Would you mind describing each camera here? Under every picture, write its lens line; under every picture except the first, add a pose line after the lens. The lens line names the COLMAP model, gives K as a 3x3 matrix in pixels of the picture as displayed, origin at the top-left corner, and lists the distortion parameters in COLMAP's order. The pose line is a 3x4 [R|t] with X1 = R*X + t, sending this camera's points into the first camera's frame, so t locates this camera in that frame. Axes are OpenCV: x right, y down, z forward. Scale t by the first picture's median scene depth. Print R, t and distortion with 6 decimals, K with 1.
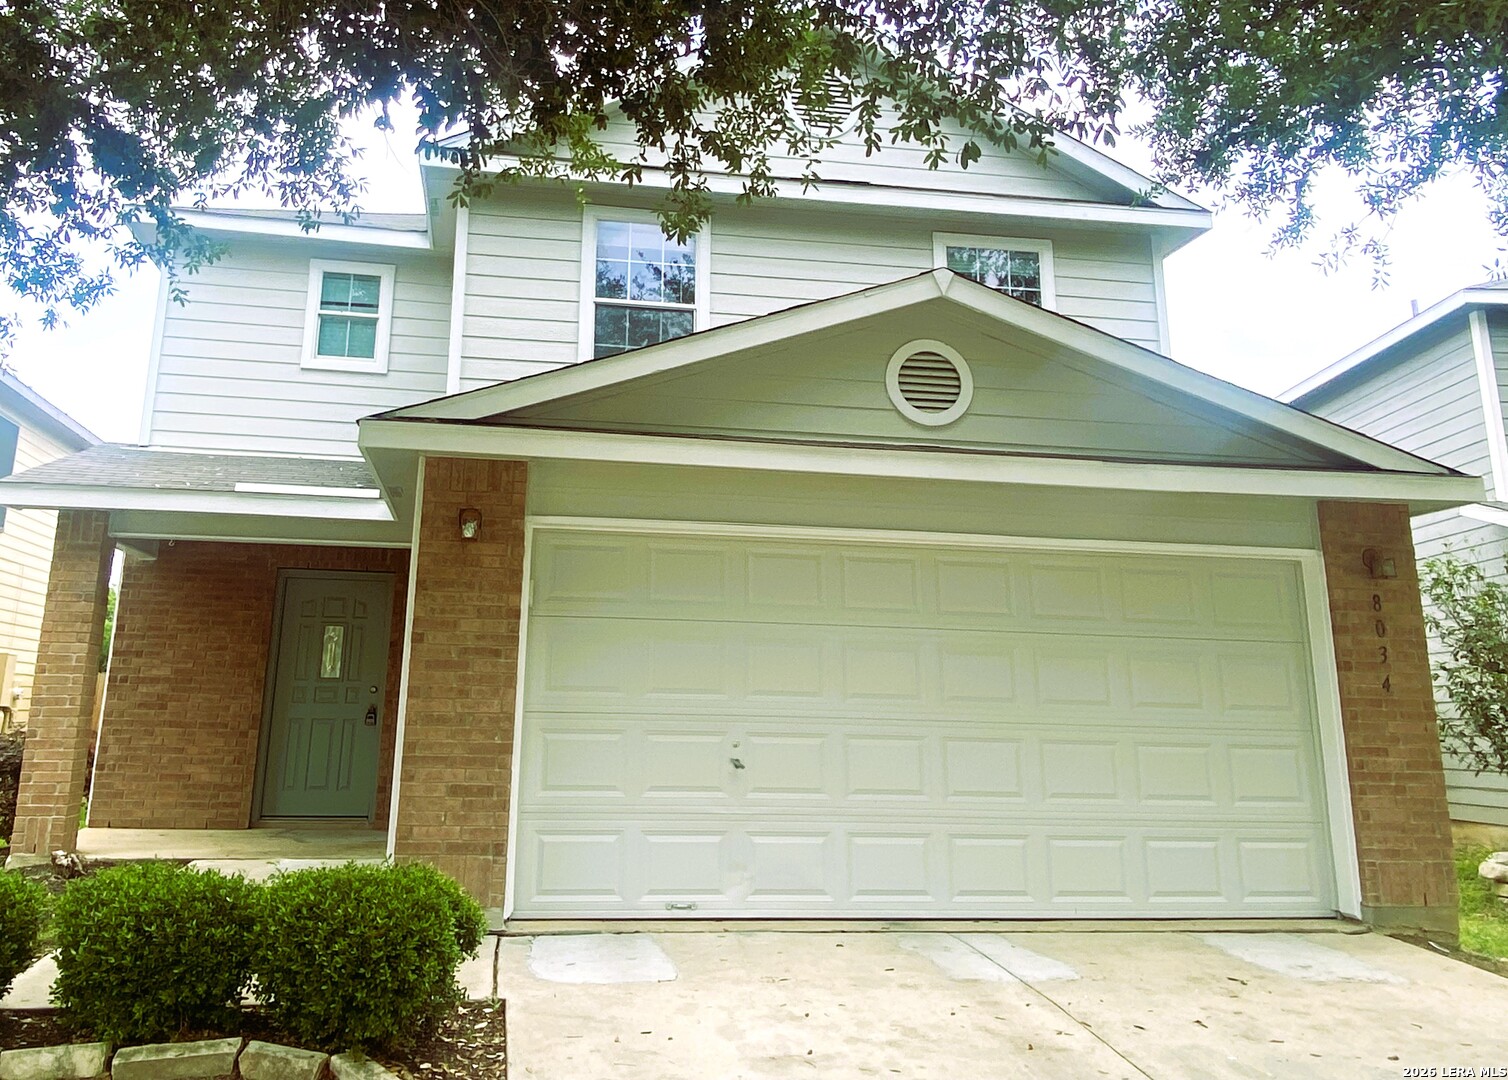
lens RADIAL K [[1192.5, 0, 710.1], [0, 1192.5, 422.3], [0, 0, 1]] dist [0.001593, -0.008762]
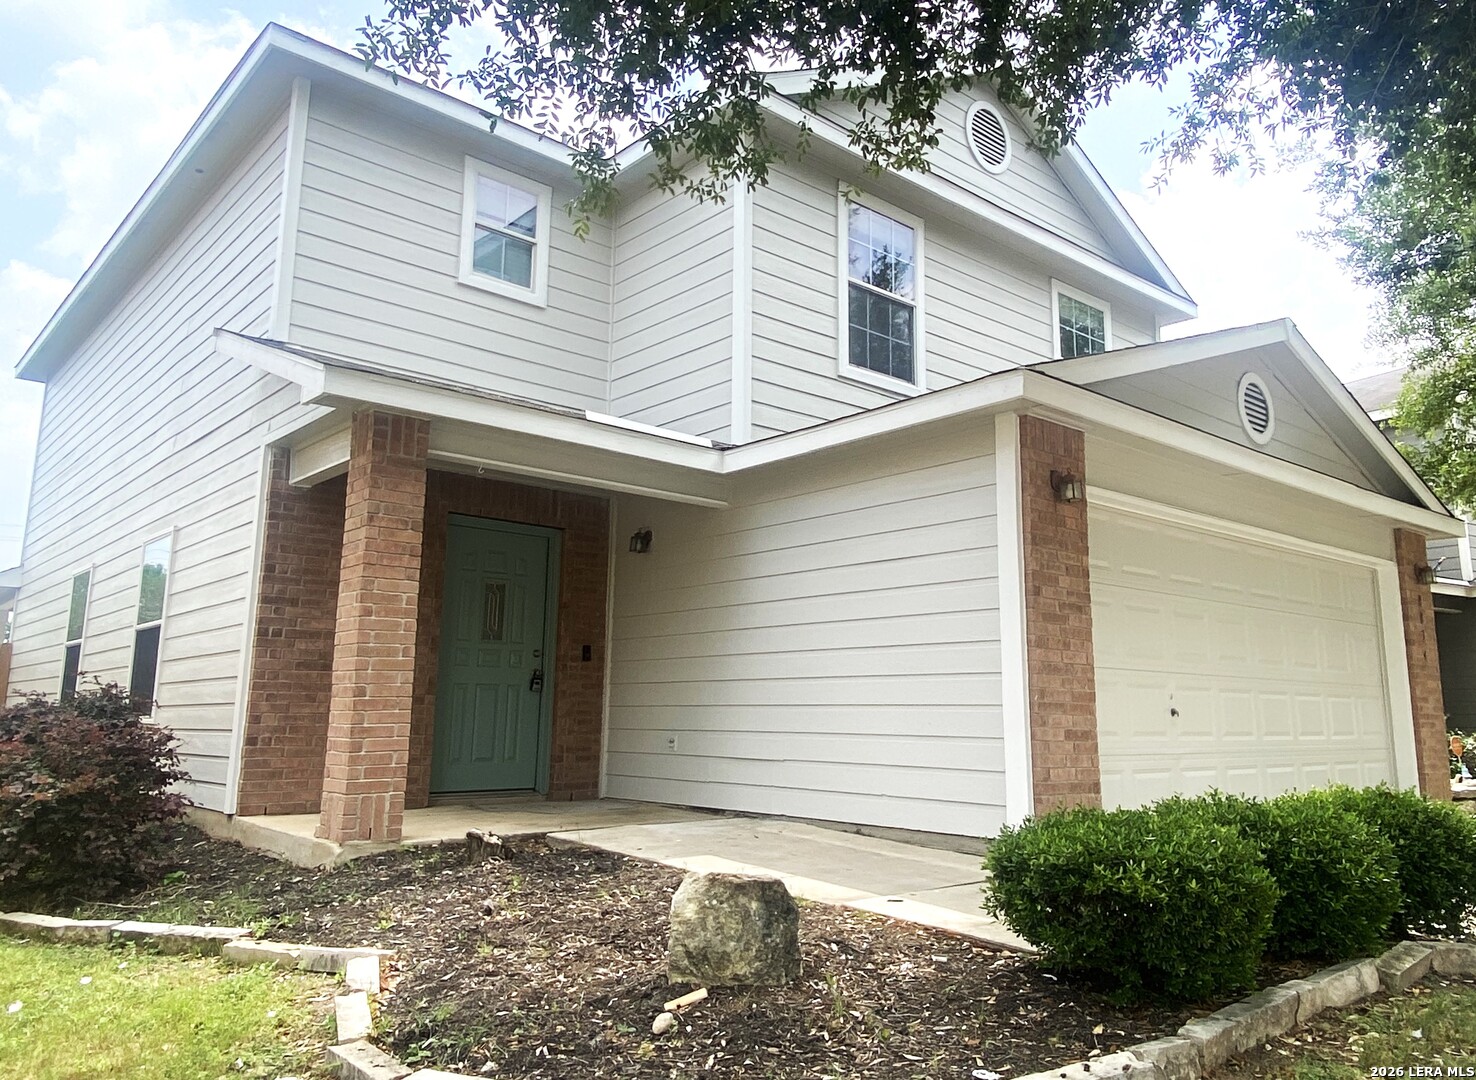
lens RADIAL K [[1106.1, 0, 738.5], [0, 1106.1, 536.2], [0, 0, 1]] dist [0.014680, 0.001960]
pose [[0.839977, 0.080071, 0.536682, -0.735451], [-0.123737, 0.991259, 0.045772, 0.092411], [-0.528326, -0.104855, 0.842542, 0.254994]]
